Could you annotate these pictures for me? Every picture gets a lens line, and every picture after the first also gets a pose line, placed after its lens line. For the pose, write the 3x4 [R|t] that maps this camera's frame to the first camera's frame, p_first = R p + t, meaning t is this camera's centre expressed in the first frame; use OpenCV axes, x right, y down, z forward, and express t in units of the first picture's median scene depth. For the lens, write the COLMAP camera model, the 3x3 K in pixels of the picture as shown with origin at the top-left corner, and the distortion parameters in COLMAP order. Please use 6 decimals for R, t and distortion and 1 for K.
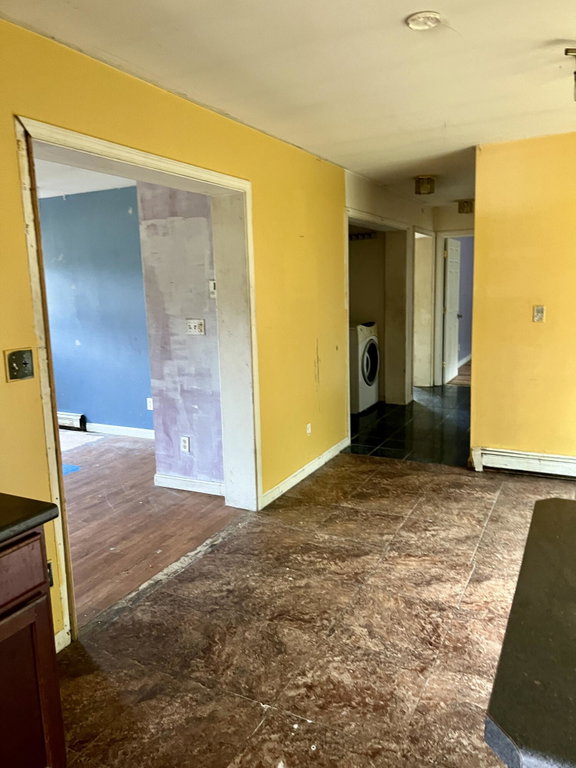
lens RADIAL K [[581.1, 0, 281.7], [0, 581.1, 379.0], [0, 0, 1]] dist [0.008048, -0.000895]
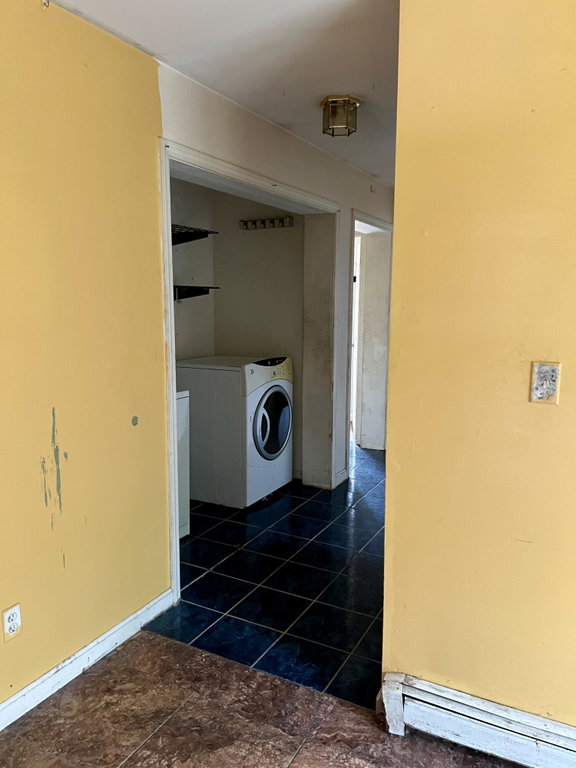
lens RADIAL K [[581.1, 0, 293.4], [0, 581.1, 388.4], [0, 0, 1]] dist [0.008048, -0.000895]
pose [[0.999475, 0.029293, 0.013856, 0.216651], [-0.029156, 0.999524, -0.010049, -0.078777], [-0.014144, 0.009639, 0.999854, 0.493845]]
